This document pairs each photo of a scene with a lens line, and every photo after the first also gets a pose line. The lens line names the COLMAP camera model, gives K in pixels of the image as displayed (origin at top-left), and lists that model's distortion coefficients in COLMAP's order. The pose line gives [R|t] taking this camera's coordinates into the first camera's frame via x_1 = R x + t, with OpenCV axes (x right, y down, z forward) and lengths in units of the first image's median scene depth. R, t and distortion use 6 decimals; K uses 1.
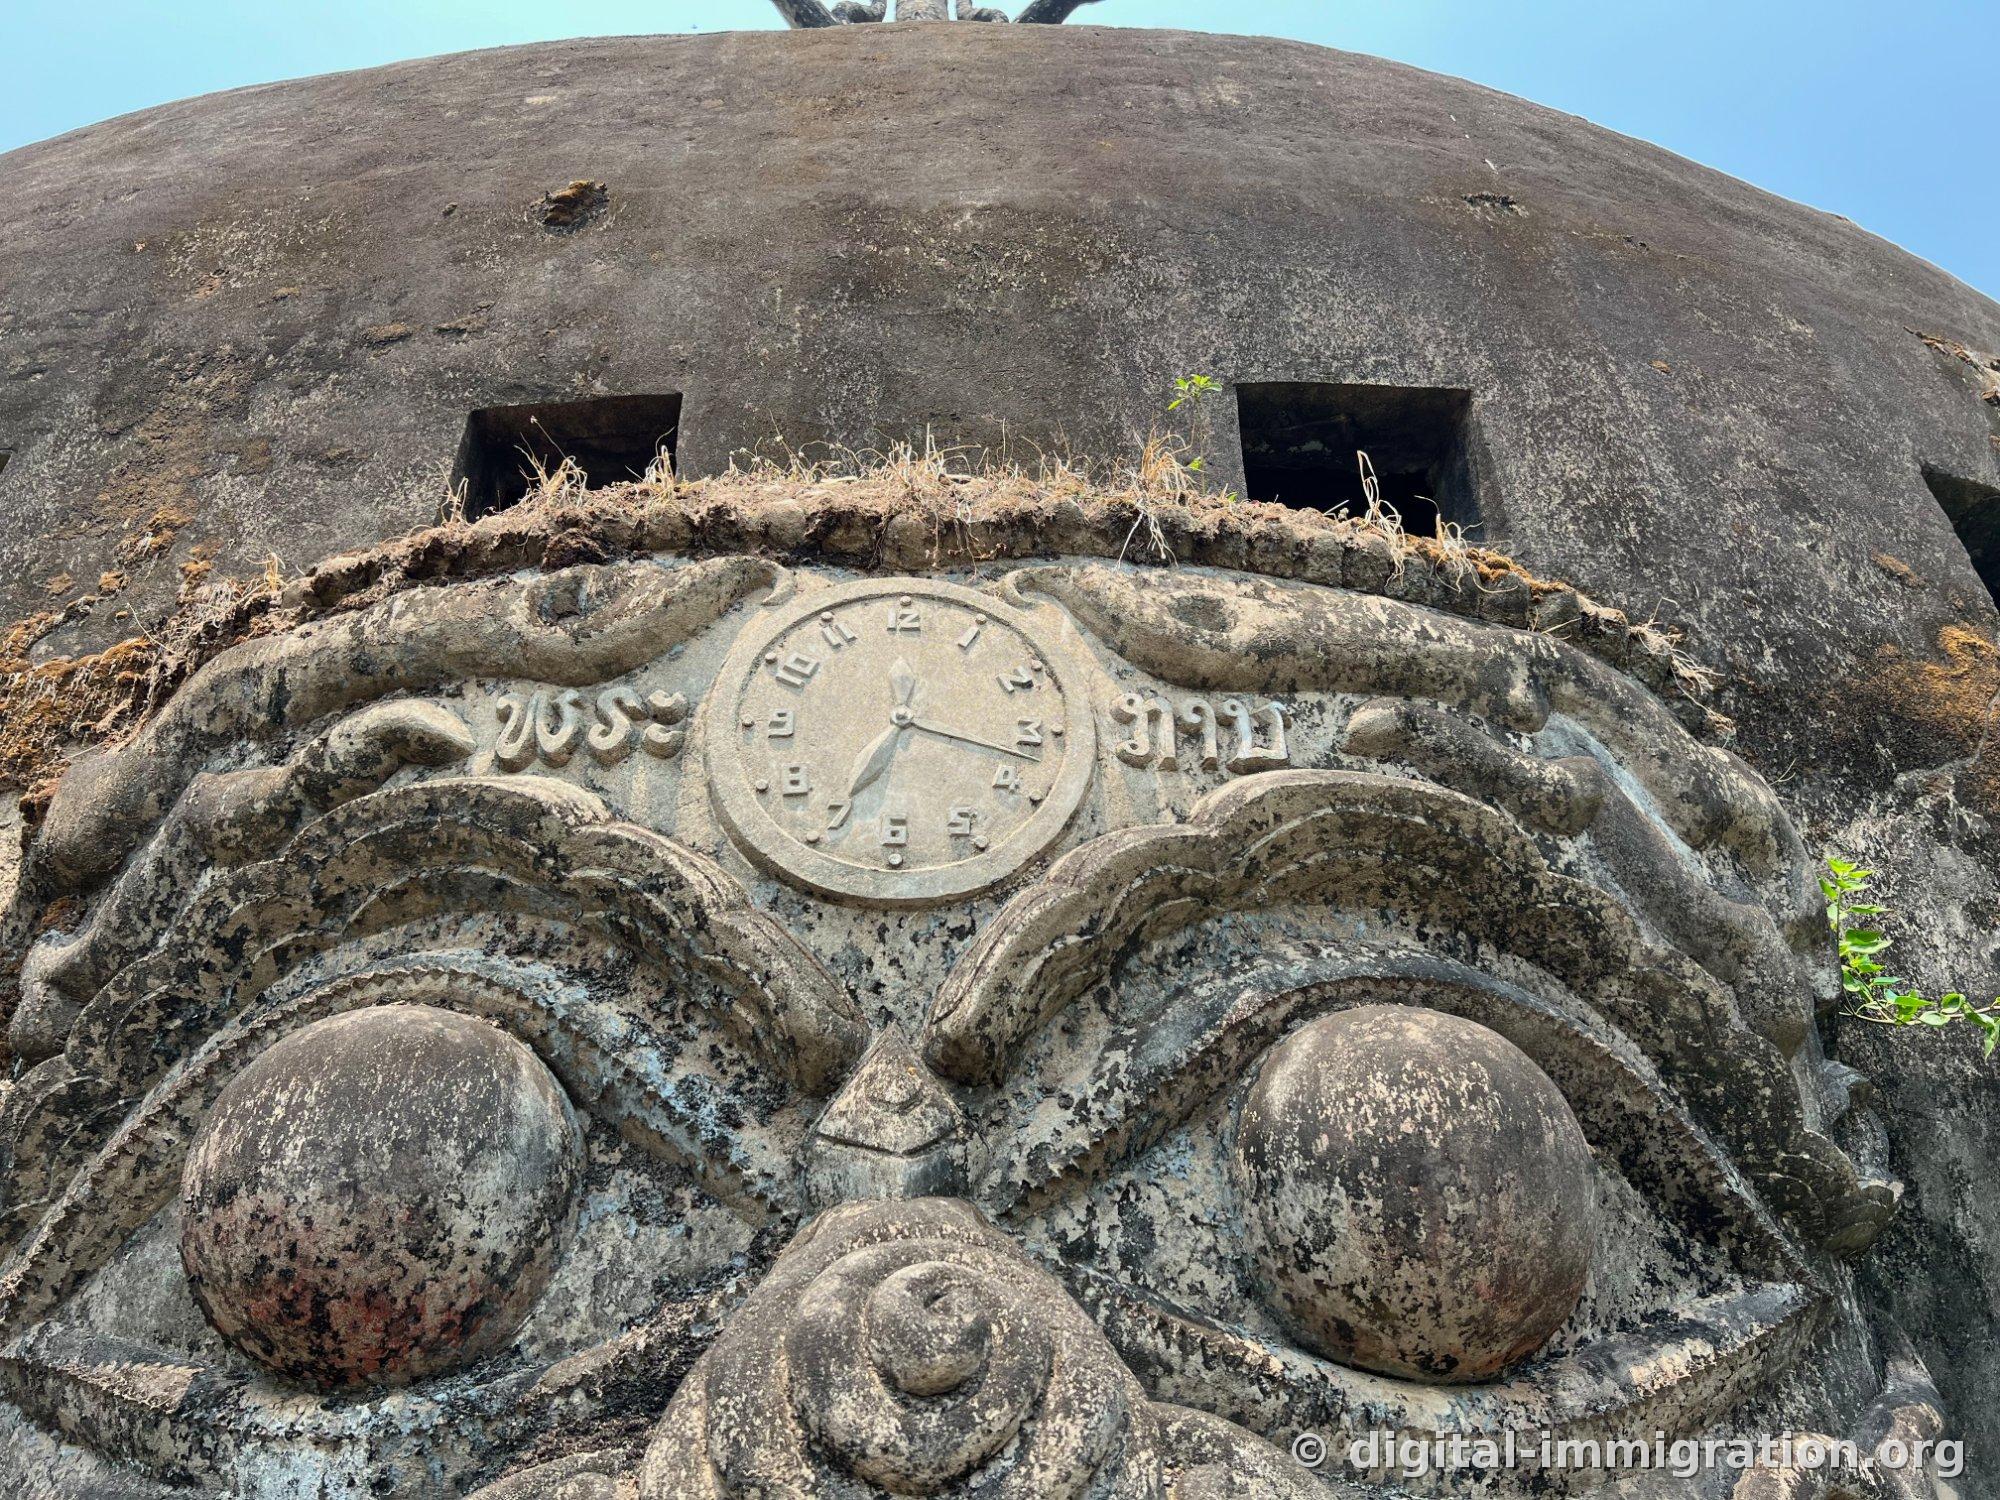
lens RADIAL K [[1474.1, 0, 995.9], [0, 1474.1, 746.7], [0, 0, 1]] dist [0.039651, -0.050435]
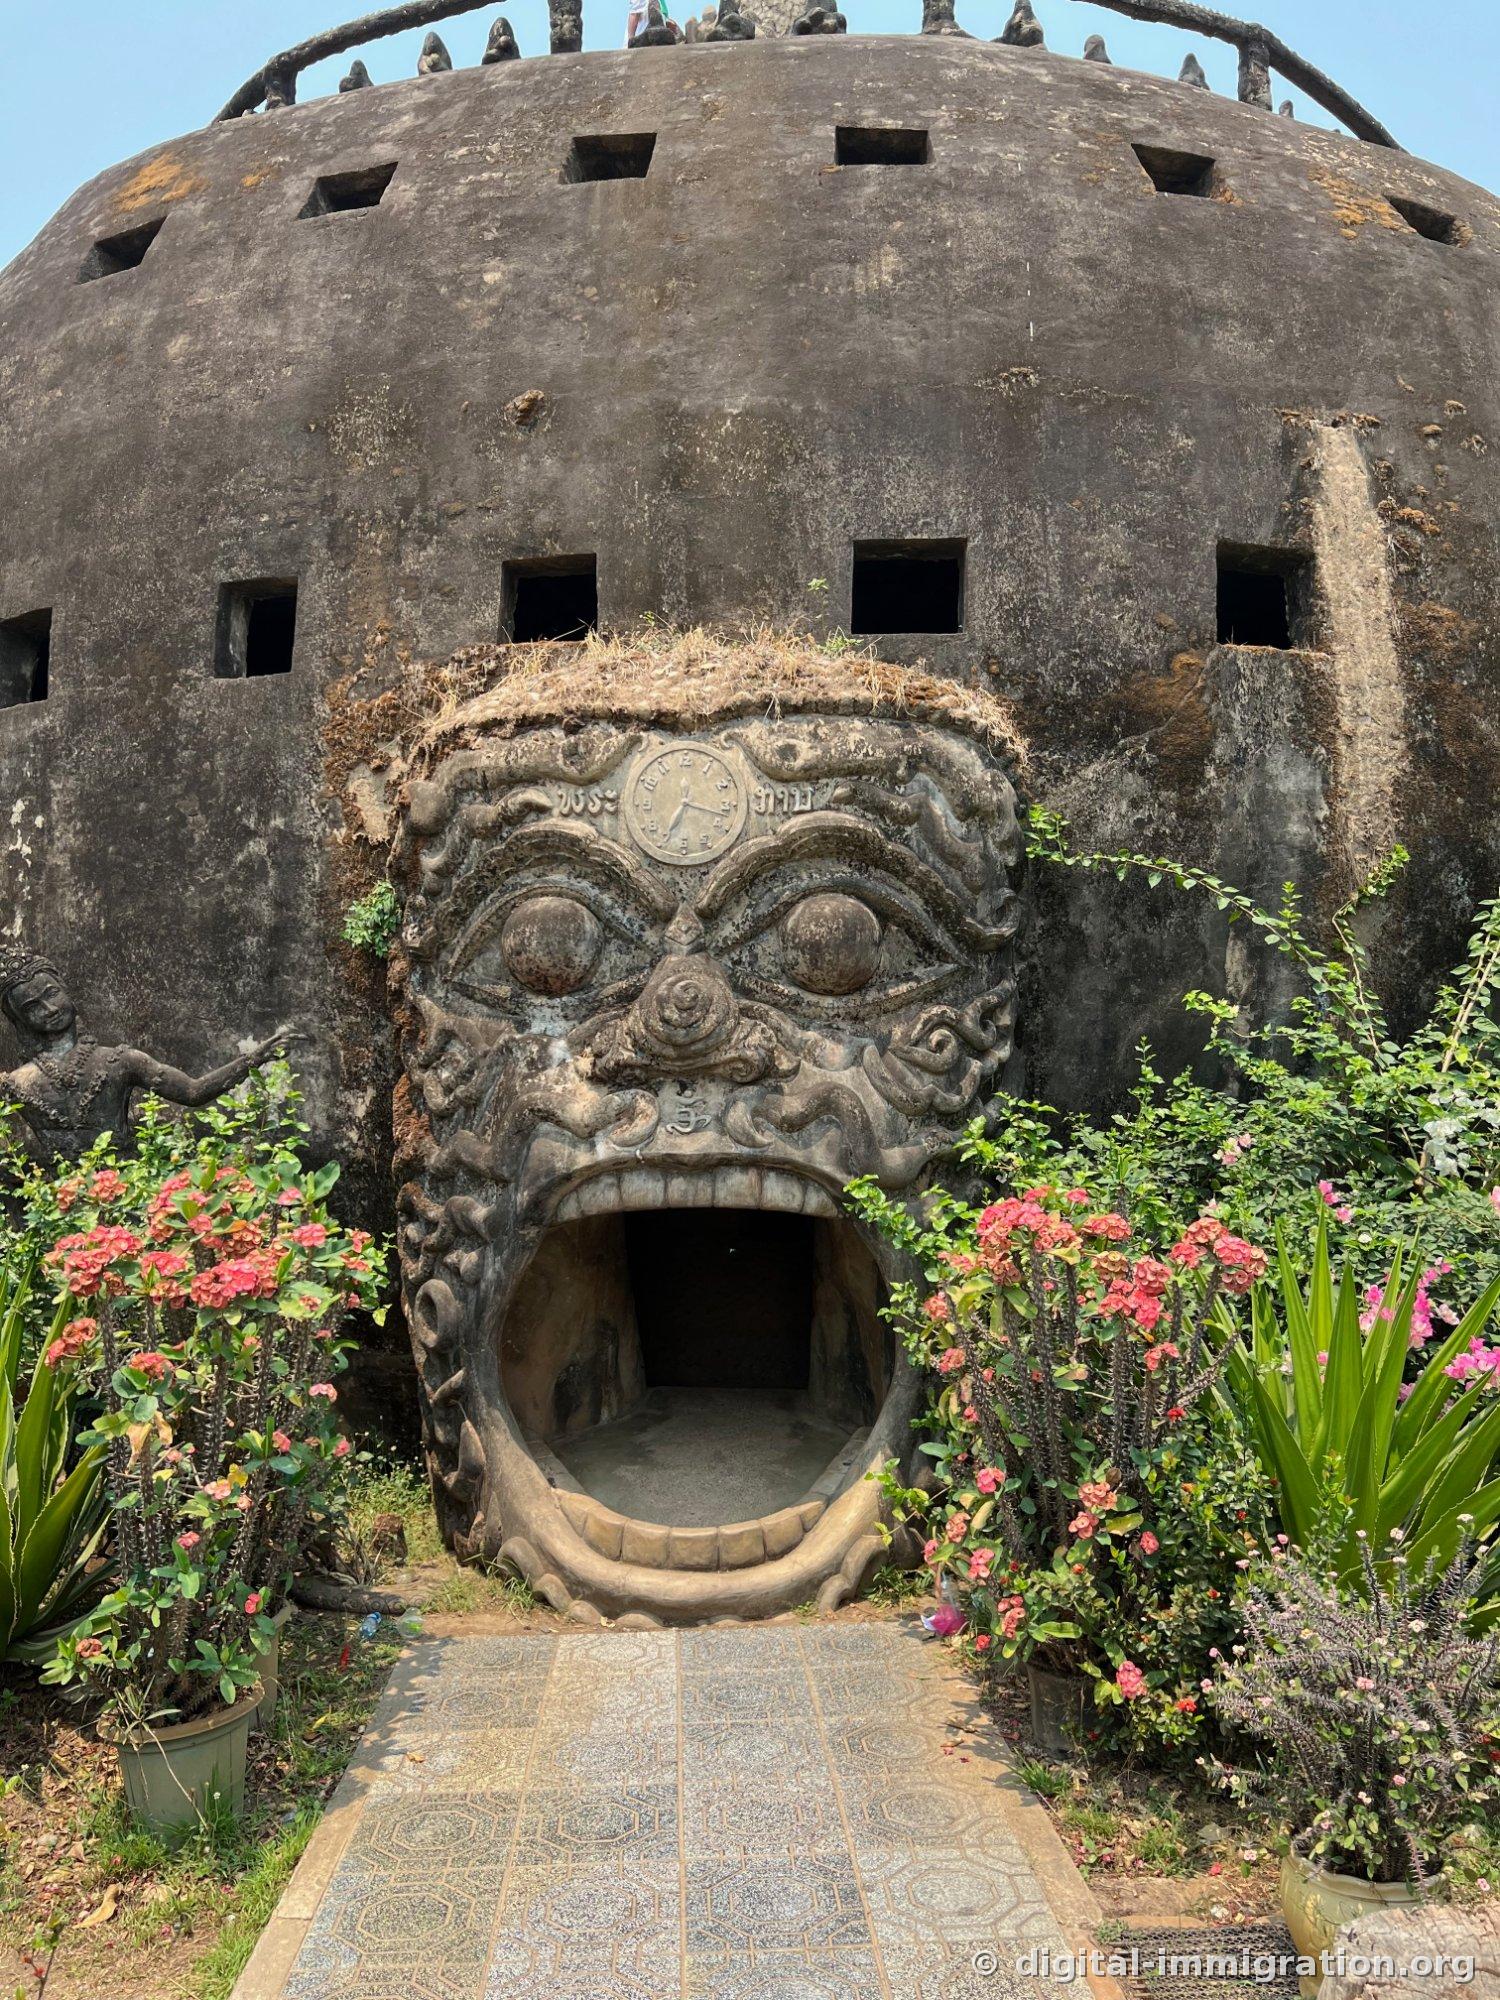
lens RADIAL K [[1474.1, 0, 750.0], [0, 1474.1, 1000.0], [0, 0, 1]] dist [0.039651, -0.050435]
pose [[0.992229, 0.010371, -0.123992, 0.464859], [0.053088, 0.865975, 0.497261, -1.202304], [0.112532, -0.499979, 0.858695, -1.885728]]
